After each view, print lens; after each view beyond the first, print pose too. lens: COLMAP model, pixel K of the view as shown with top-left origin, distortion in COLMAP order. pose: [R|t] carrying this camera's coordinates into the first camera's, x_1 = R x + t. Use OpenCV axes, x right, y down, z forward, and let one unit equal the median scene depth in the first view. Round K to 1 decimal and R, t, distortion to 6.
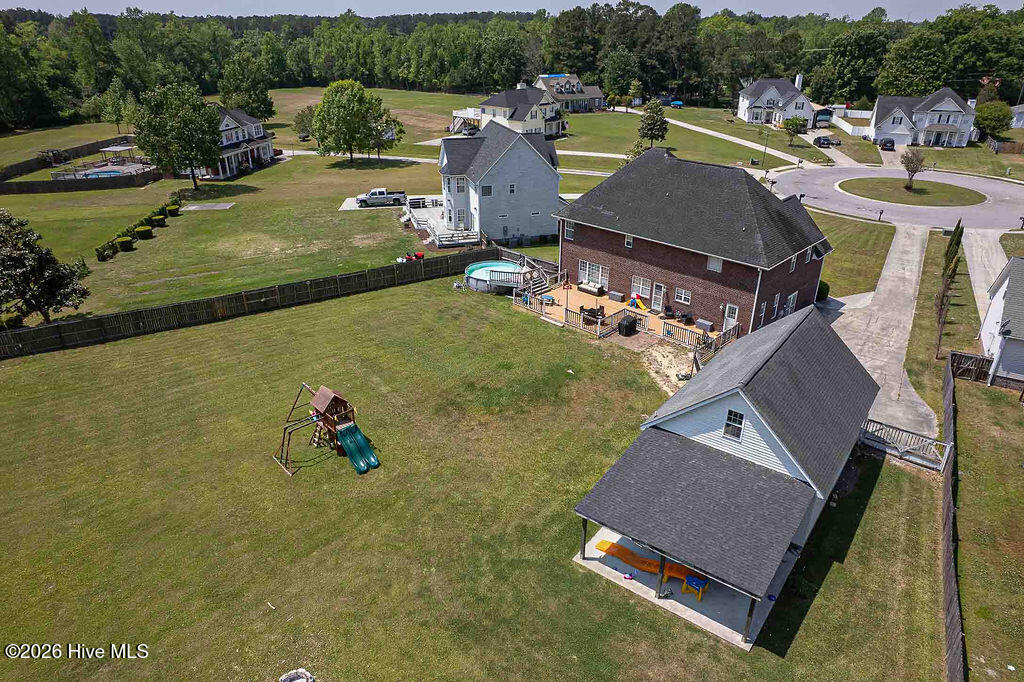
lens RADIAL K [[652.0, 0, 511.0], [0, 652.0, 349.3], [0, 0, 1]] dist [-0.074909, 0.063938]
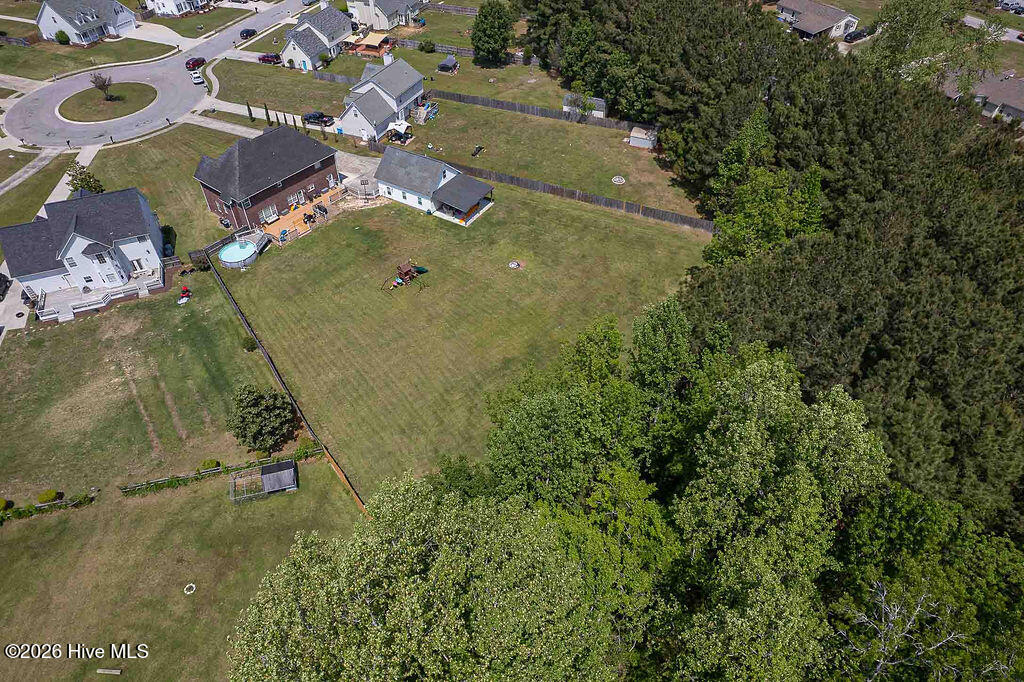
lens RADIAL K [[652.0, 0, 512.5], [0, 652.0, 343.5], [0, 0, 1]] dist [-0.074909, 0.063938]
pose [[-0.102822, -0.696824, 0.709834, -1.668936], [0.449310, 0.604129, 0.658140, -0.871980], [-0.887439, 0.386607, 0.250972, 0.078561]]
